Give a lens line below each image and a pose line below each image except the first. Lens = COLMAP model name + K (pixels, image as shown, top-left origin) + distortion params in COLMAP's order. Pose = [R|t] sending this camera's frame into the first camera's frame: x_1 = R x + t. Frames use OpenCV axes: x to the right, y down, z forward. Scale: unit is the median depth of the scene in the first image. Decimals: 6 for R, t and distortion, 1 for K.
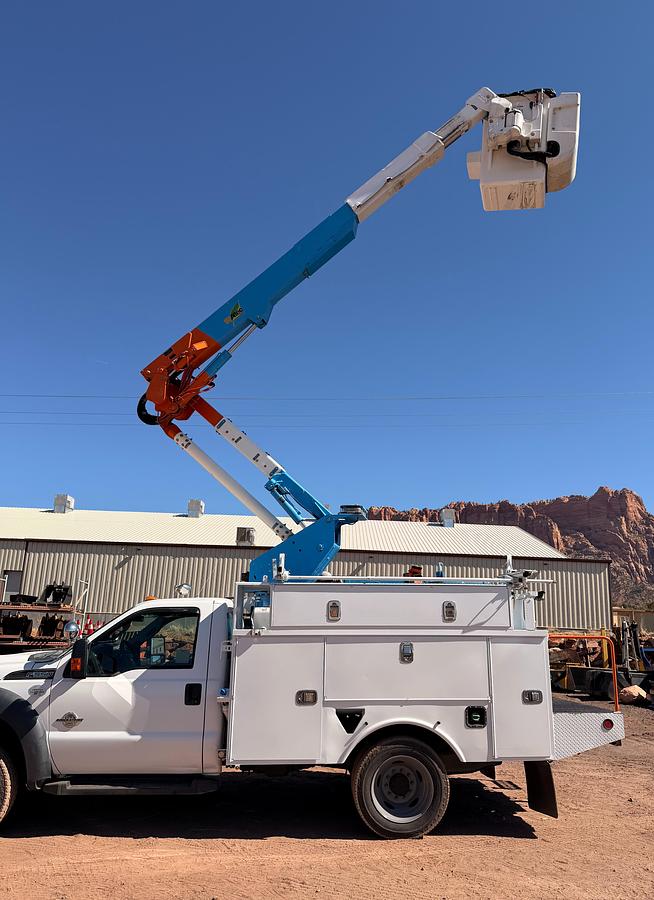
lens RADIAL K [[681.3, 0, 368.9], [0, 681.3, 488.6], [0, 0, 1]] dist [0.069444, -0.082847]
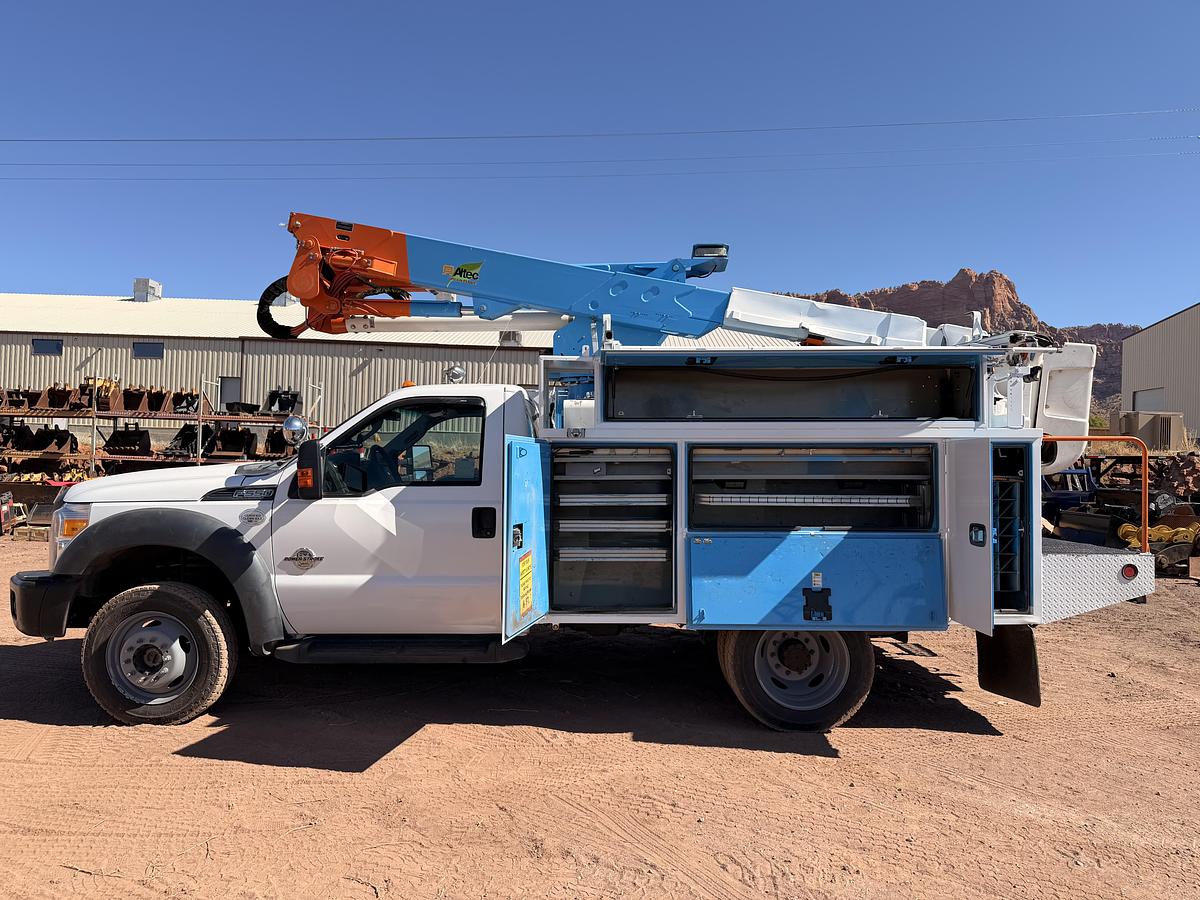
lens RADIAL K [[843.7, 0, 609.4], [0, 843.7, 451.9], [0, 0, 1]] dist [0.051196, -0.046630]
pose [[0.998277, 0.000059, -0.058679, -0.084941], [0.011823, 0.979288, 0.202125, 0.067224], [0.057475, -0.202471, 0.977600, 0.222080]]
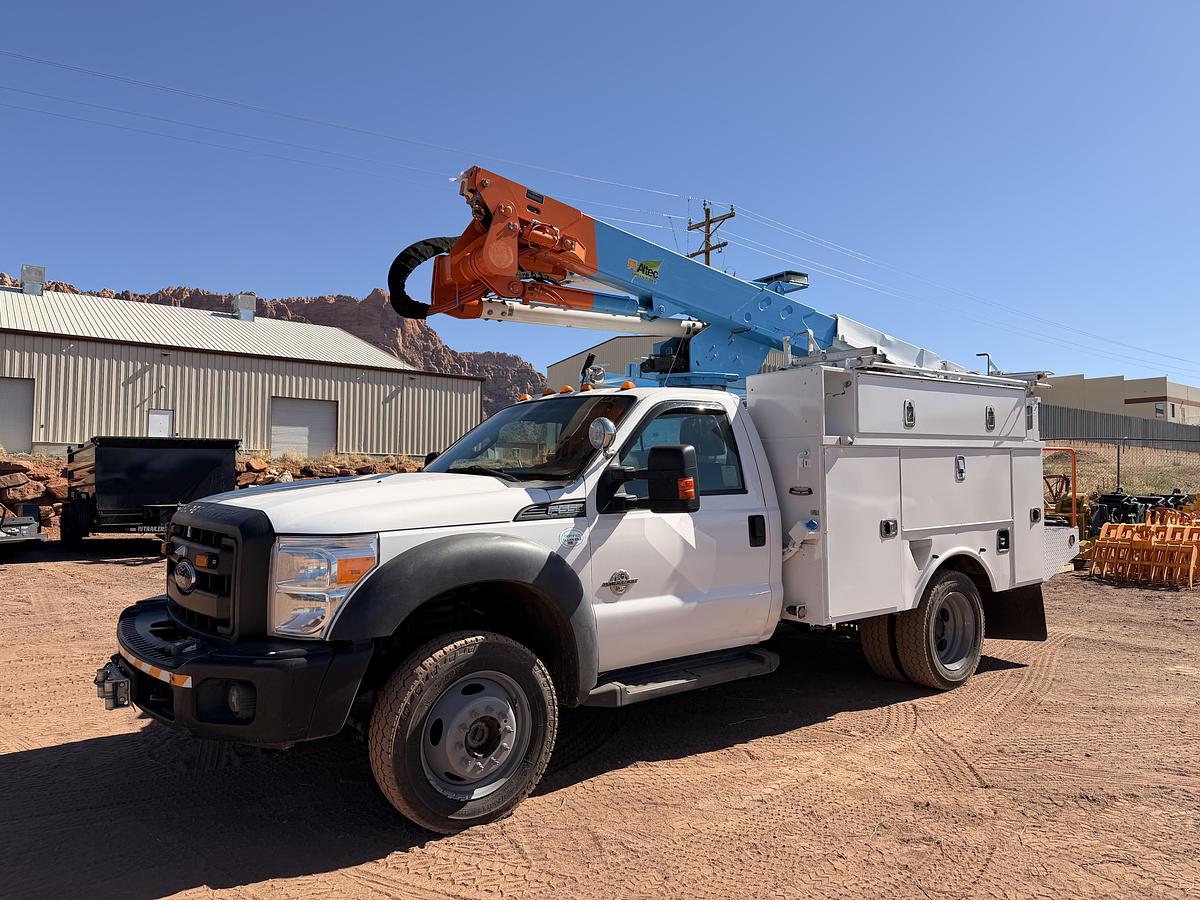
lens RADIAL K [[843.7, 0, 617.2], [0, 843.7, 434.7], [0, 0, 1]] dist [0.051196, -0.046630]
pose [[0.816444, 0.014022, 0.577255, -0.827963], [-0.111943, 0.984582, 0.134411, 0.114774], [-0.566470, -0.174358, 0.805426, 0.441759]]
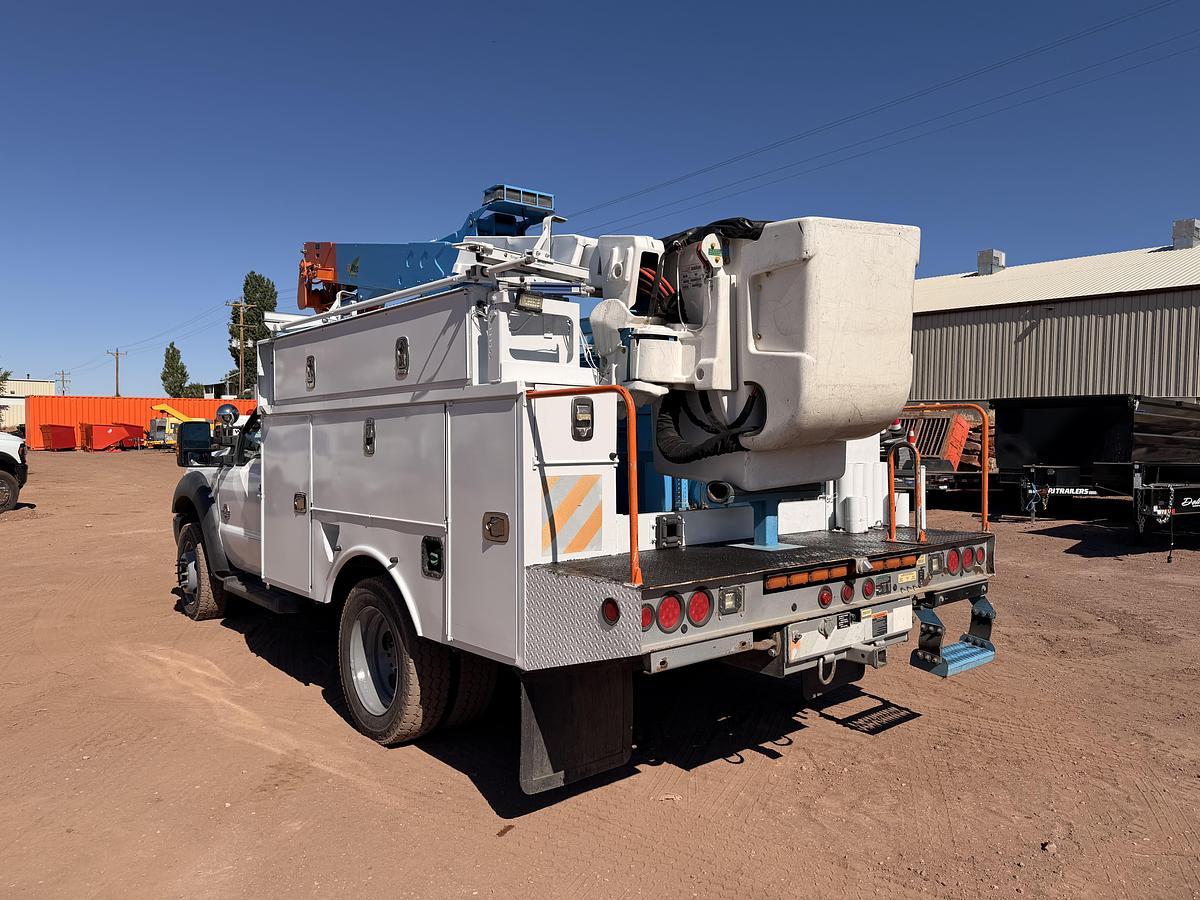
lens RADIAL K [[843.7, 0, 598.3], [0, 843.7, 448.9], [0, 0, 1]] dist [0.051196, -0.046630]
pose [[0.595469, 0.004080, -0.803368, 0.719995], [0.179470, 0.974040, 0.137972, 0.188110], [0.783076, -0.226338, 0.579278, 0.743142]]
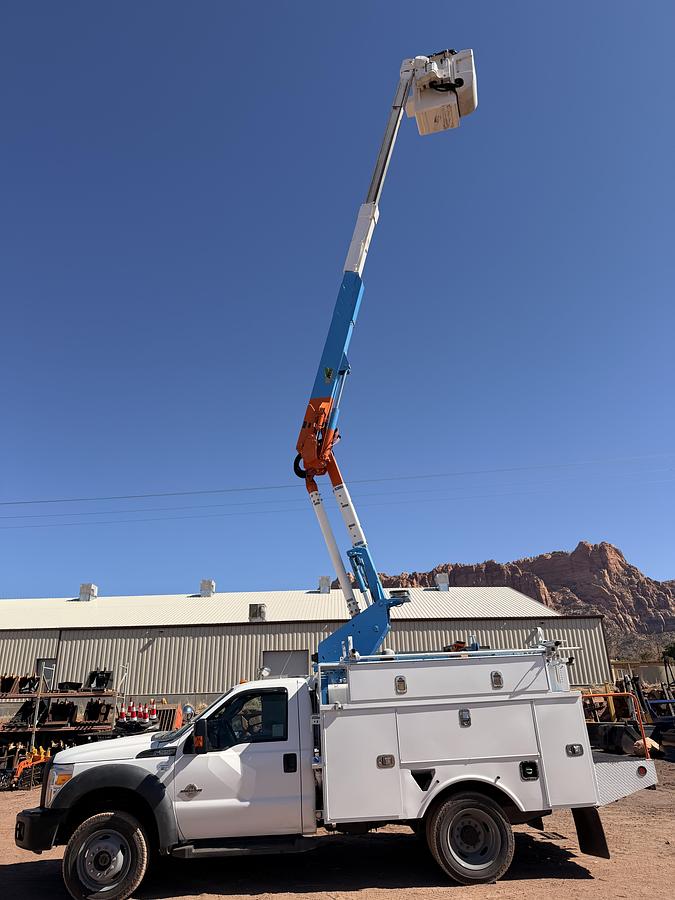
lens RADIAL K [[632.8, 0, 335.6], [0, 632.8, 460.9], [0, 0, 1]] dist [0.051196, -0.046630]
pose [[0.997211, -0.068969, -0.028504, -0.106999], [0.063858, 0.986262, -0.152345, -0.047032], [0.038619, 0.150100, 0.987916, -0.180555]]
